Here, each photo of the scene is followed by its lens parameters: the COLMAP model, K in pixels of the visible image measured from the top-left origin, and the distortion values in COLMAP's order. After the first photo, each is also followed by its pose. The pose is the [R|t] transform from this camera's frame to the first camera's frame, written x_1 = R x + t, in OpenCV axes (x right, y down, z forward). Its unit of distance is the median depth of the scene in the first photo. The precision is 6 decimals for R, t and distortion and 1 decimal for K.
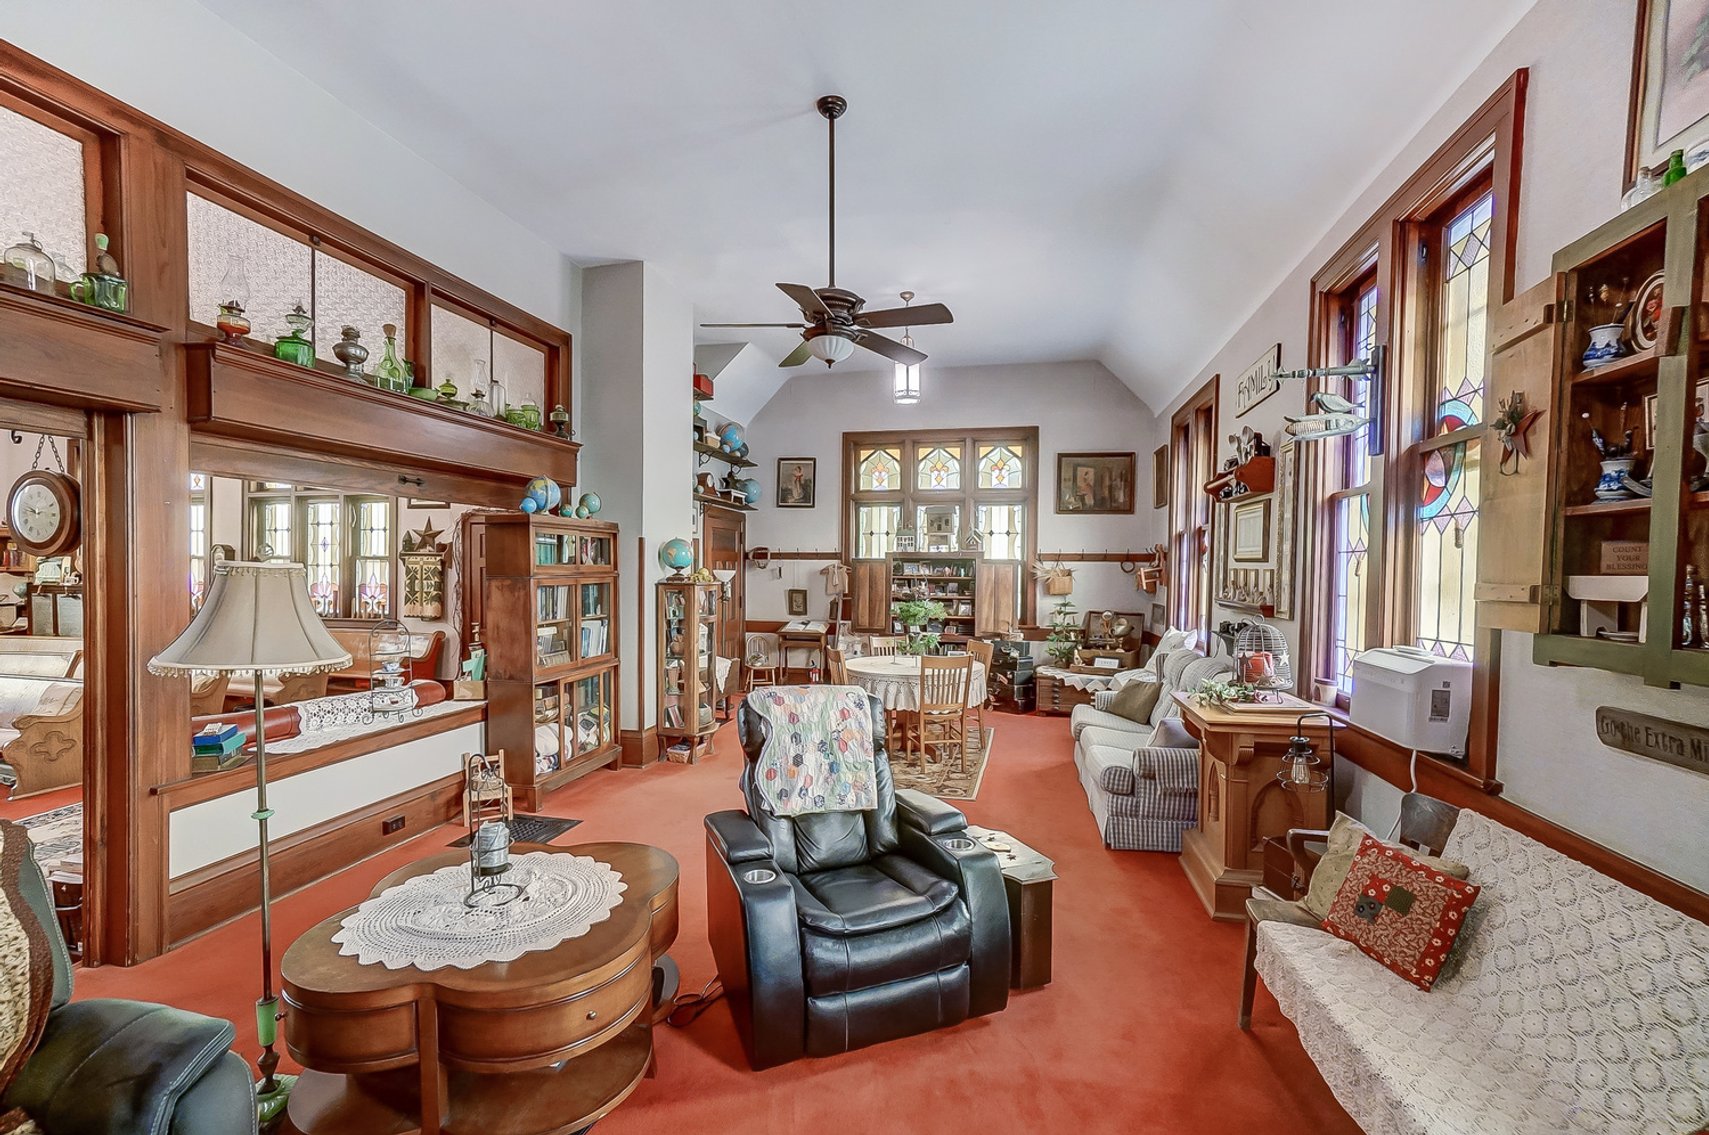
lens RADIAL K [[748.9, 0, 847.6], [0, 748.9, 584.5], [0, 0, 1]] dist [-0.018644, 0.016242]
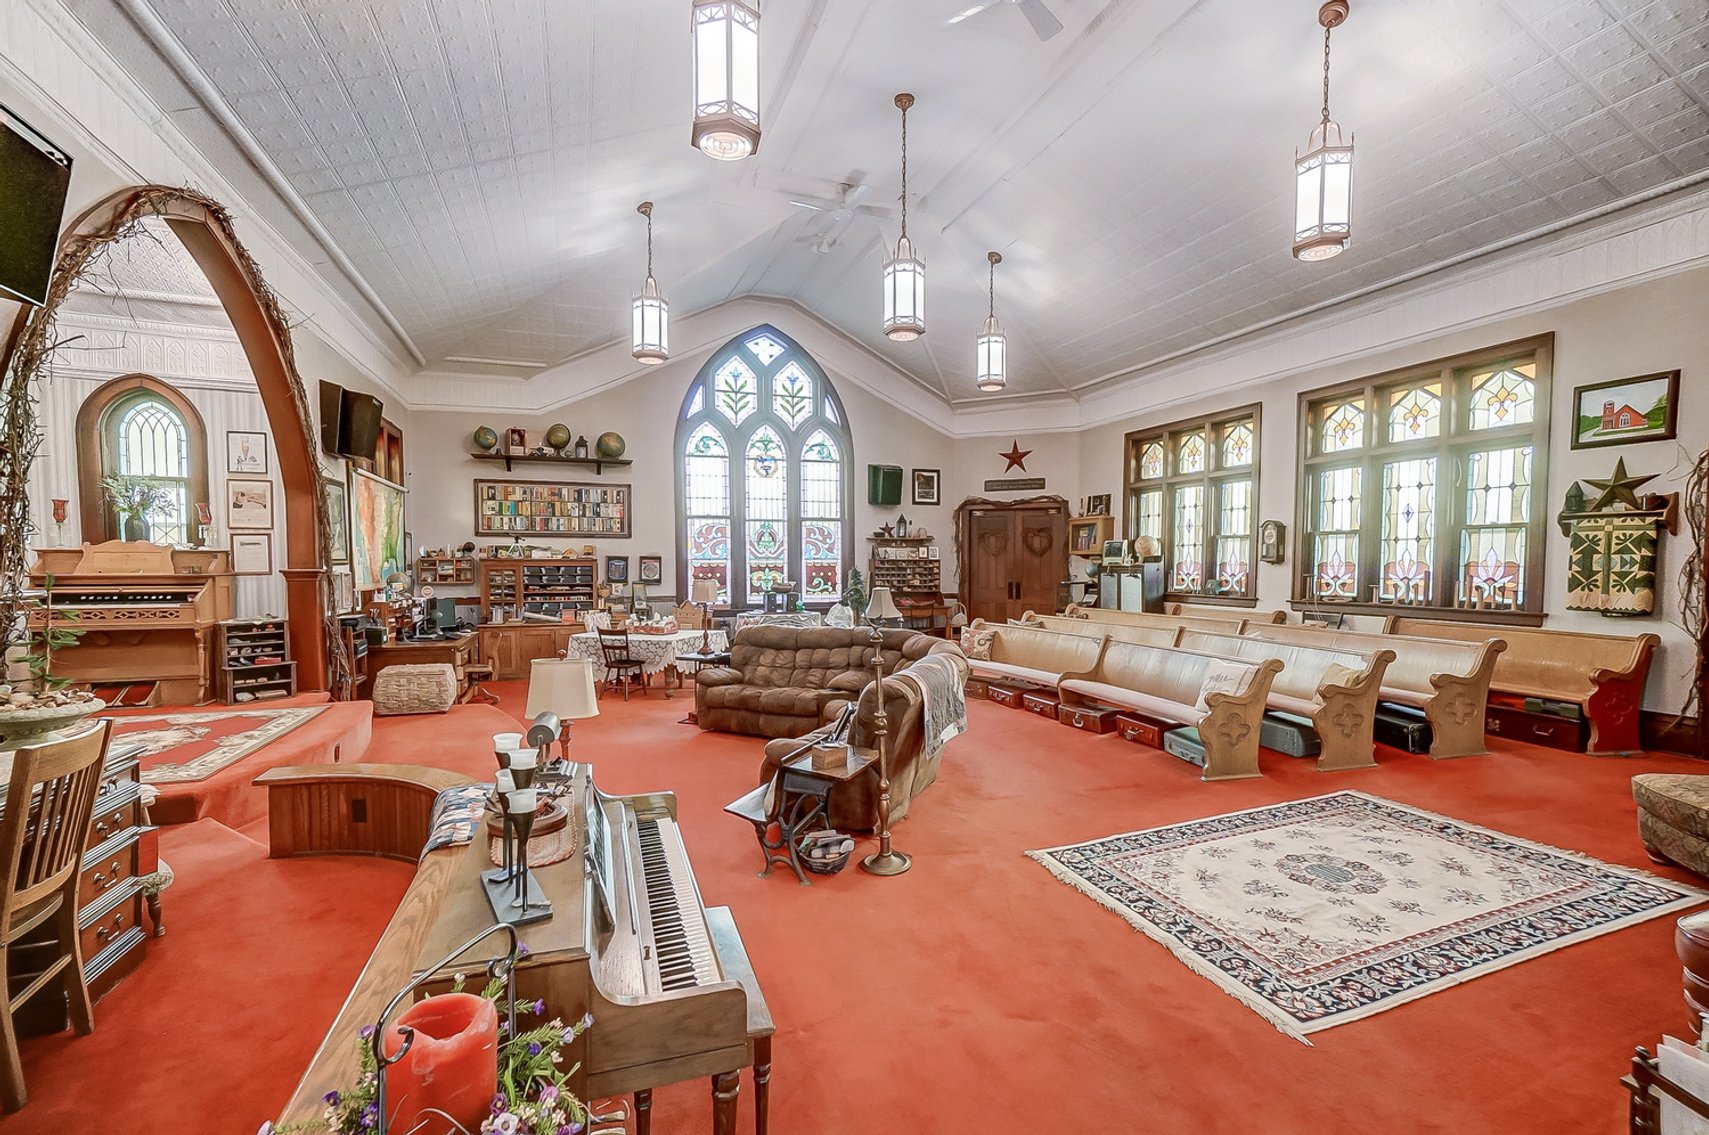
lens RADIAL K [[749.8, 0, 849.7], [0, 749.8, 584.1], [0, 0, 1]] dist [-0.016121, 0.013931]
pose [[0.531967, 0.019498, -0.846541, -0.367789], [-0.016646, 0.999782, 0.012568, 0.023273], [0.846602, 0.007406, 0.532176, 0.080779]]
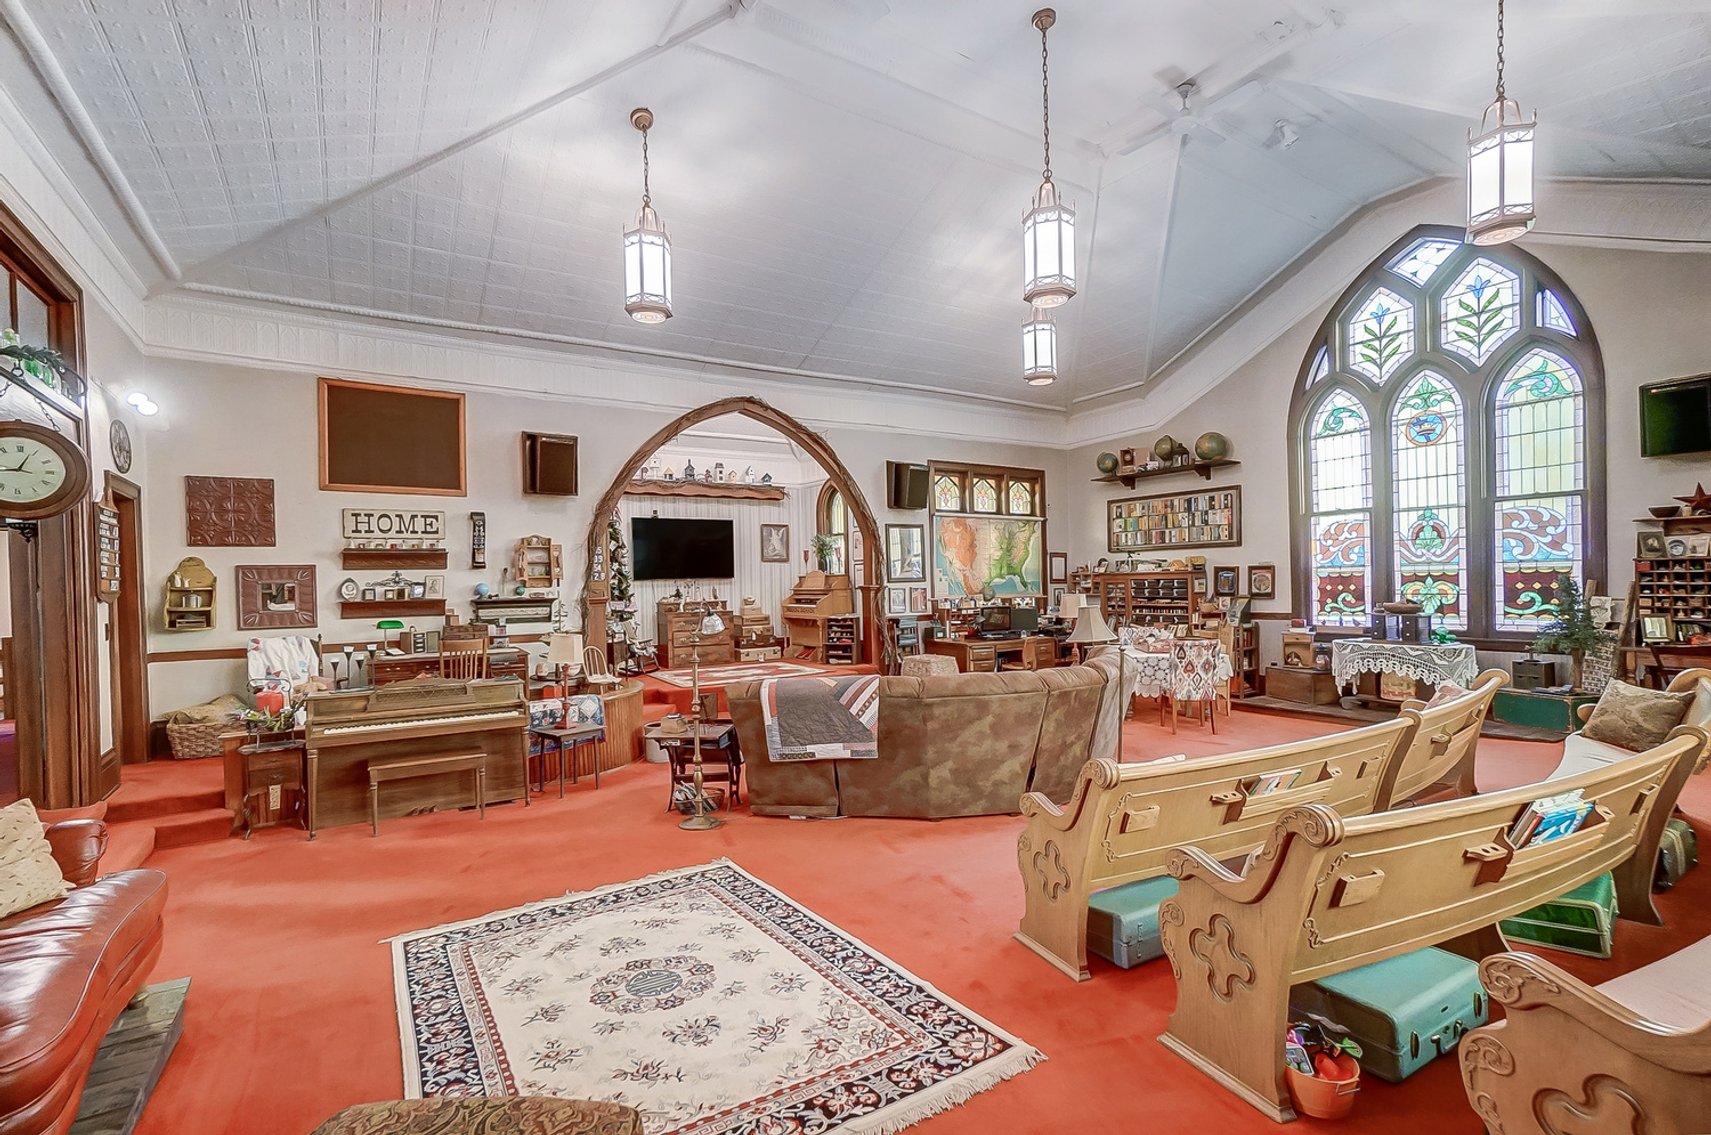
lens RADIAL K [[781.6, 0, 849.8], [0, 781.6, 587.2], [0, 0, 1]] dist [-0.012479, 0.014441]
pose [[-0.703246, 0.012031, -0.710845, -0.399775], [0.000106, 0.999859, 0.016817, 0.009193], [0.710947, 0.011751, -0.703148, 0.860888]]
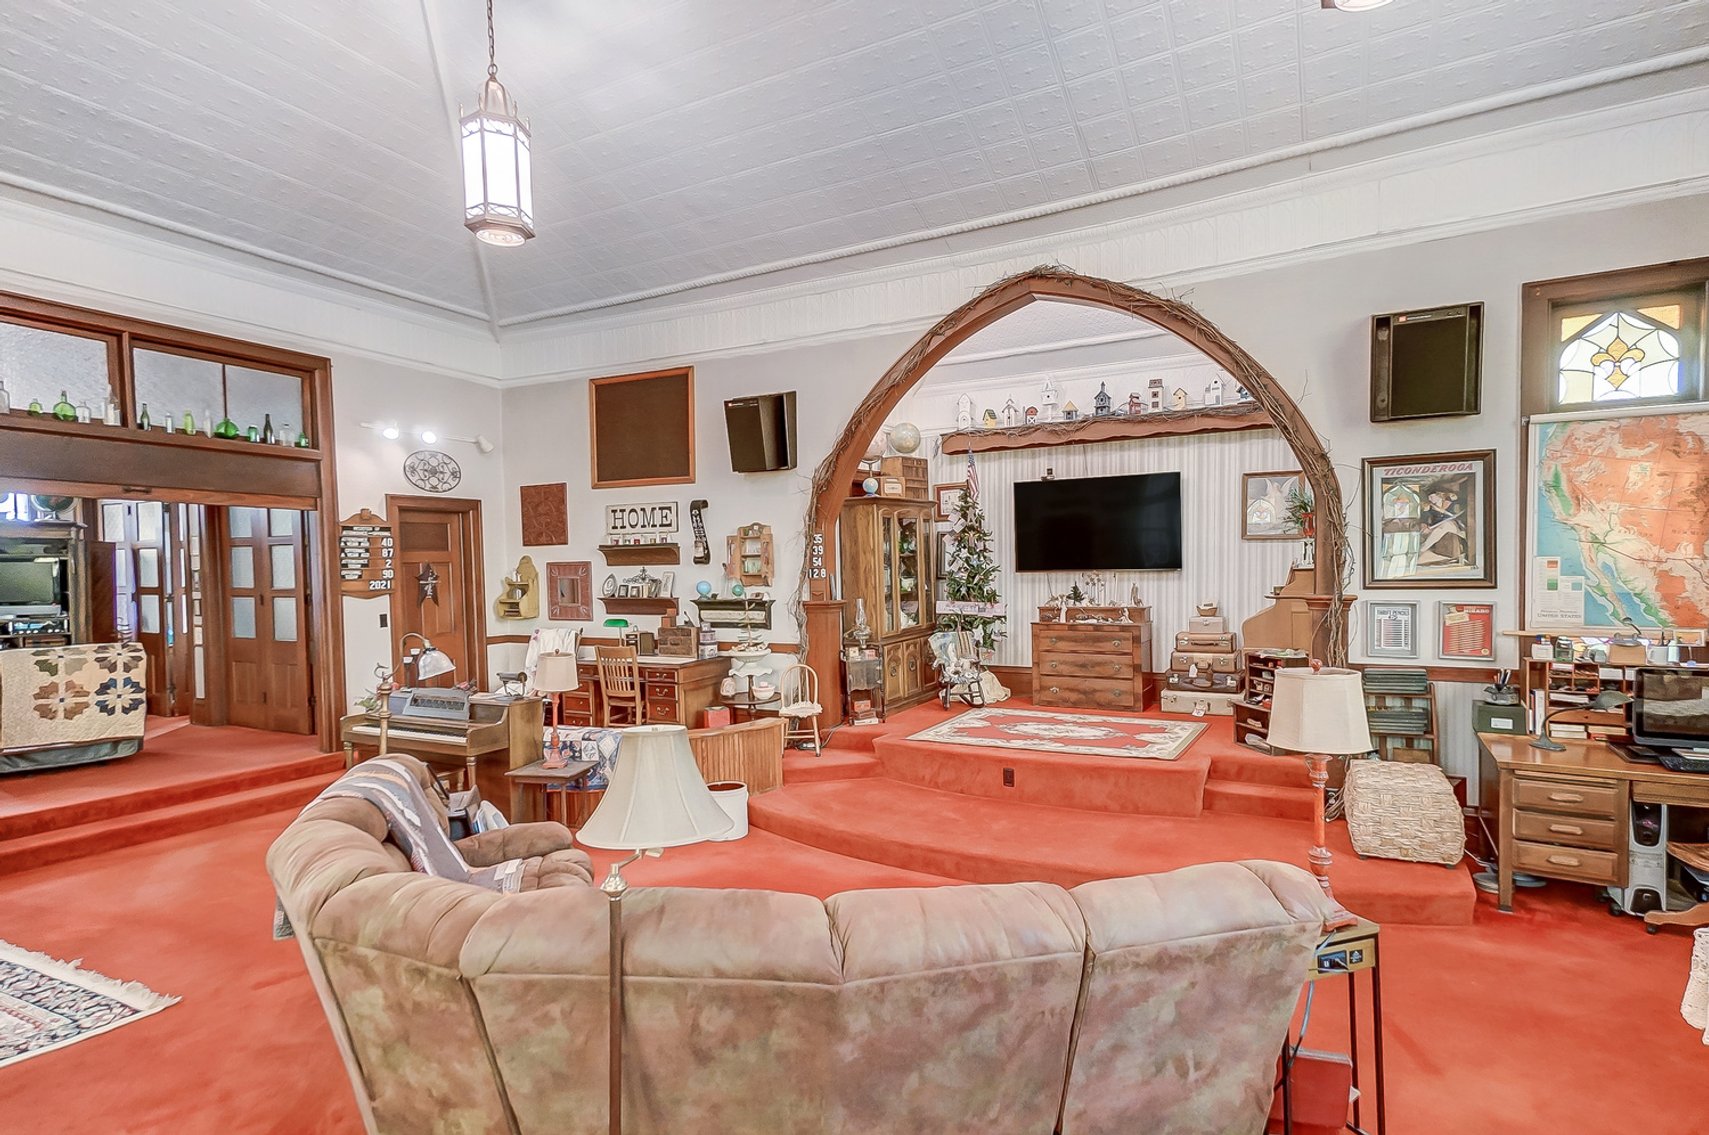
lens RADIAL K [[906.5, 0, 851.4], [0, 906.5, 589.1], [0, 0, 1]] dist [0.039934, 0.002495]
pose [[-0.961028, 0.001635, 0.276445, -1.153185], [0.016433, 0.998552, 0.051221, -0.017453], [-0.275961, 0.053767, -0.959664, 0.766635]]
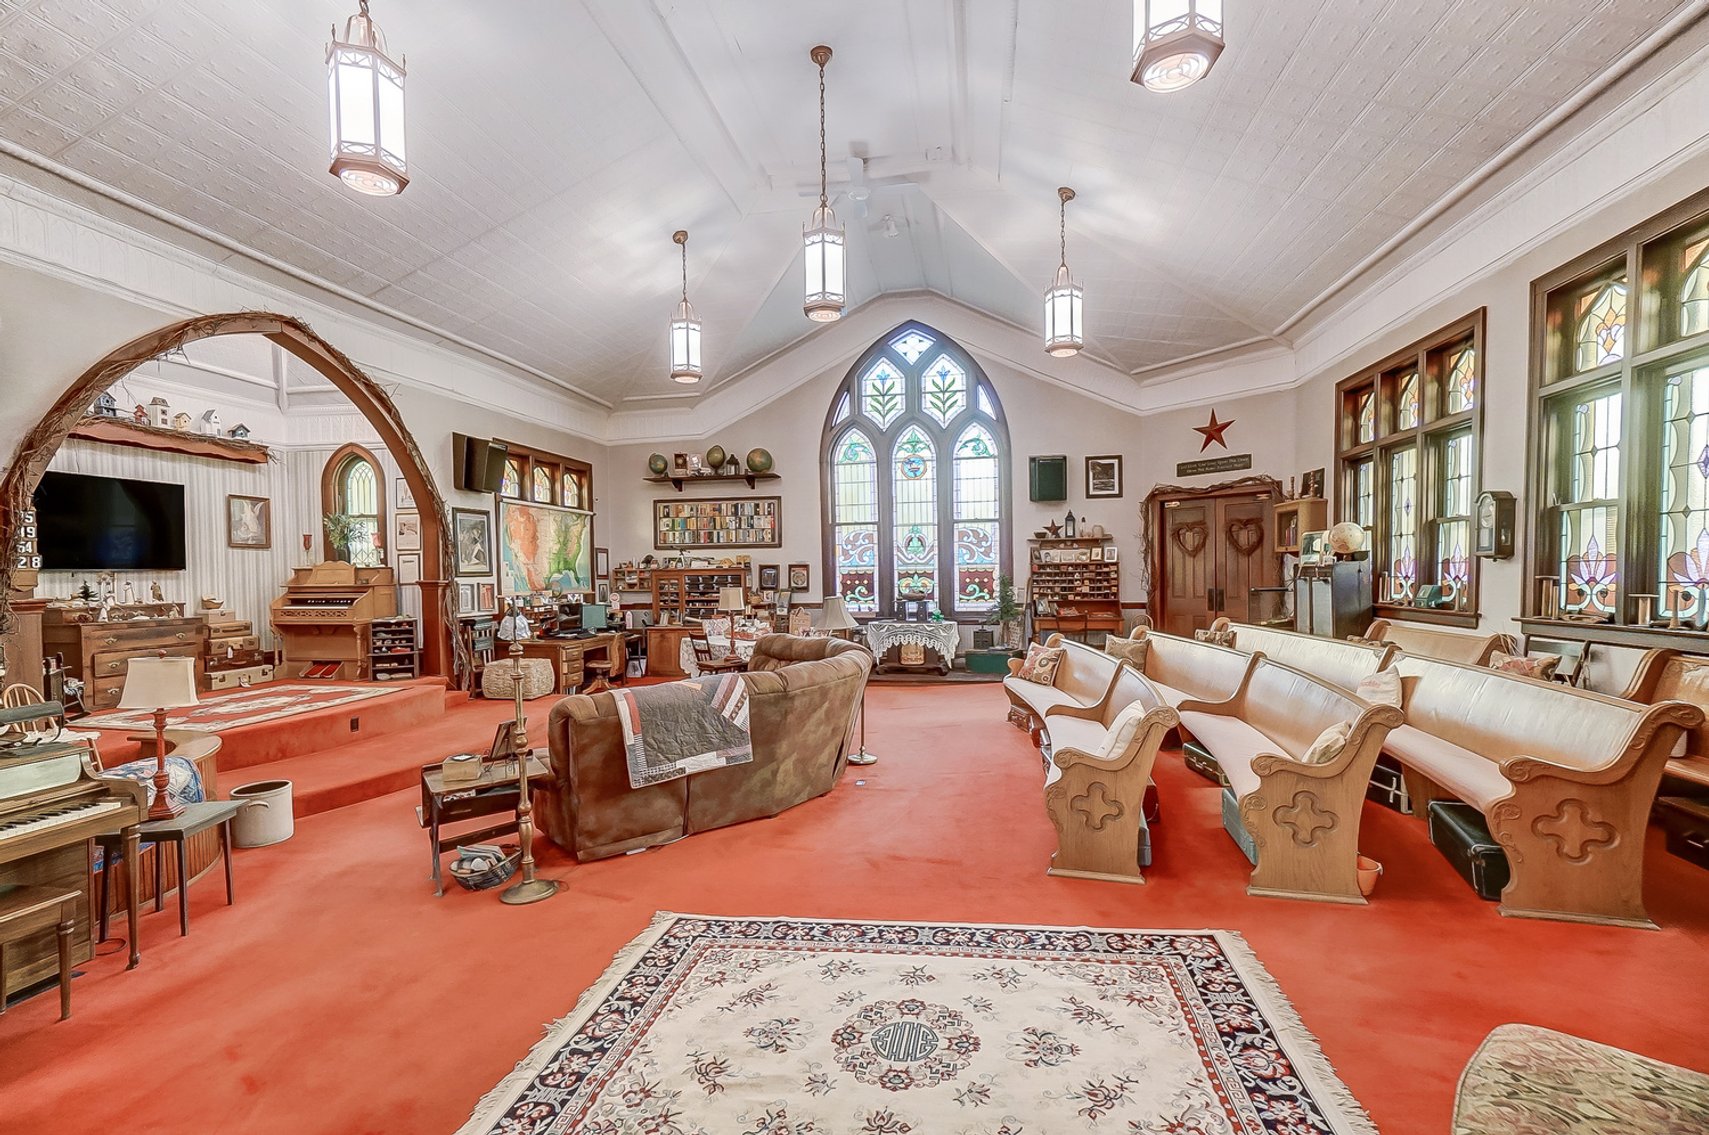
lens RADIAL K [[749.8, 0, 849.7], [0, 749.8, 584.1], [0, 0, 1]] dist [-0.016121, 0.013931]
pose [[0.038229, 0.010945, -0.999209, -0.304940], [-0.007766, 0.999913, 0.010656, 0.017233], [0.999239, 0.007353, 0.038311, 0.520295]]
